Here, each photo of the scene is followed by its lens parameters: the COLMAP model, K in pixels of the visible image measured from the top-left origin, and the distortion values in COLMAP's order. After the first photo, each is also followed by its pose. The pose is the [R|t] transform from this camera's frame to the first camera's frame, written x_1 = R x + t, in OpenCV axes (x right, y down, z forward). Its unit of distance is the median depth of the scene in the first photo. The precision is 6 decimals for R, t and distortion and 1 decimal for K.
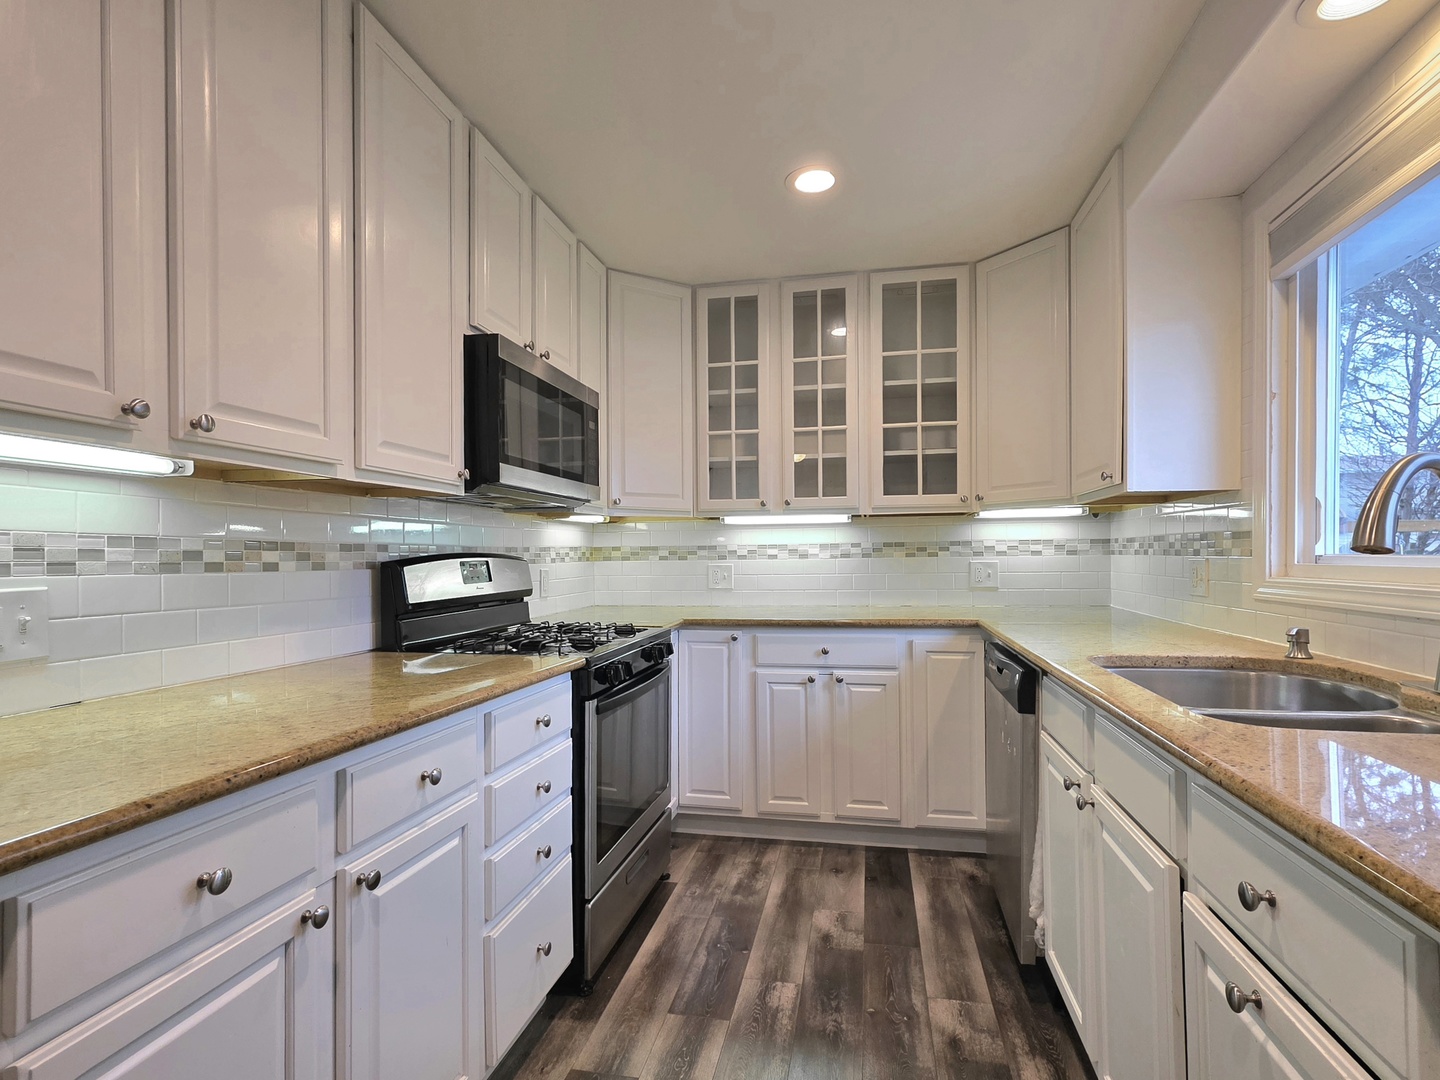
lens RADIAL K [[705.2, 0, 726.7], [0, 705.2, 555.6], [0, 0, 1]] dist [0.005518, -0.003001]
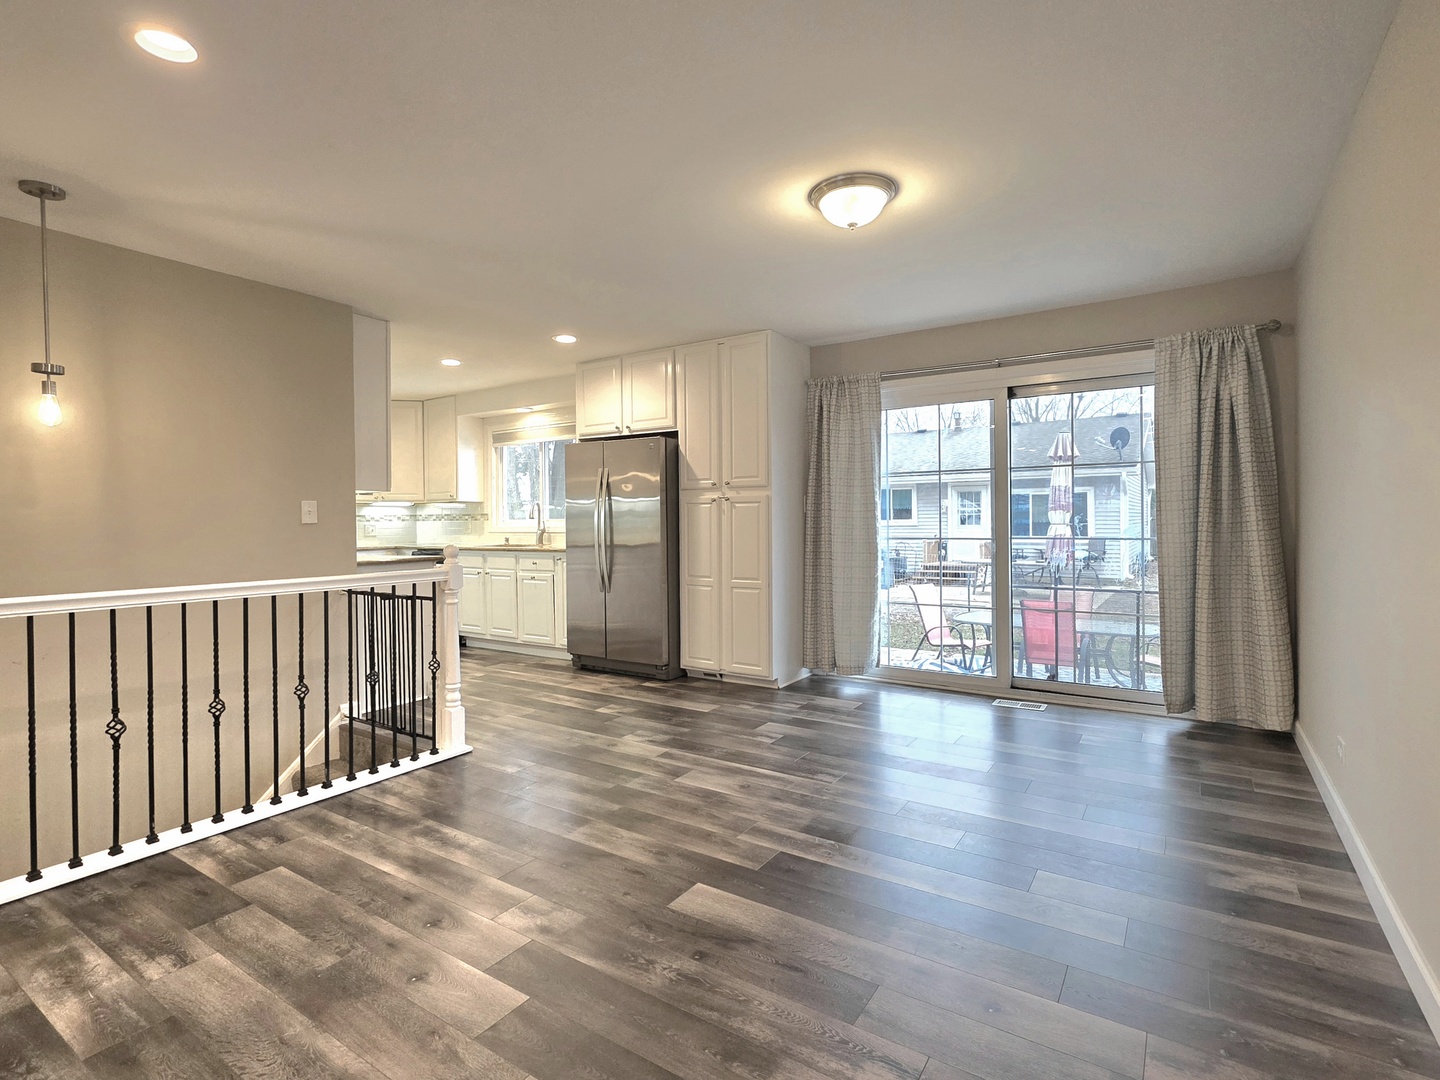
lens RADIAL K [[705.2, 0, 712.9], [0, 705.2, 528.0], [0, 0, 1]] dist [0.005518, -0.003001]
pose [[0.372613, -0.008258, 0.927950, -1.537024], [0.009179, 0.999944, 0.005213, 0.021904], [-0.927942, 0.006575, 0.372668, -0.993661]]
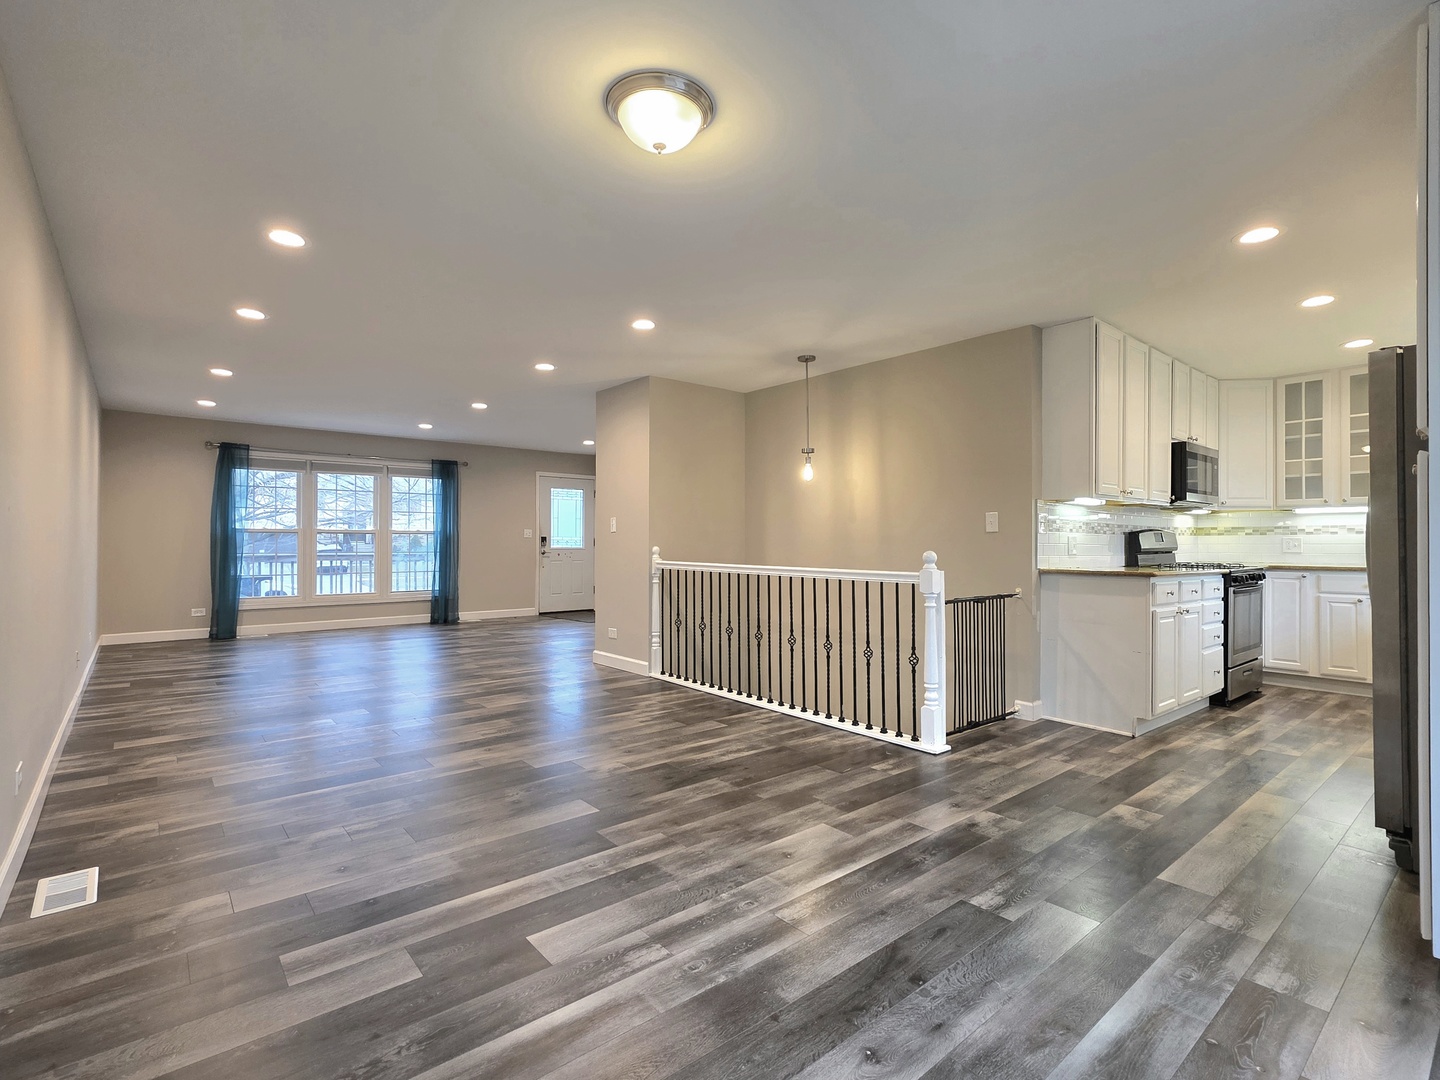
lens RADIAL K [[705.2, 0, 728.6], [0, 705.2, 537.6], [0, 0, 1]] dist [0.005518, -0.003001]
pose [[0.787963, 0.004696, -0.615705, -0.037311], [-0.008658, 0.999957, -0.003453, 0.036475], [0.615662, 0.008051, 0.787969, -1.366976]]
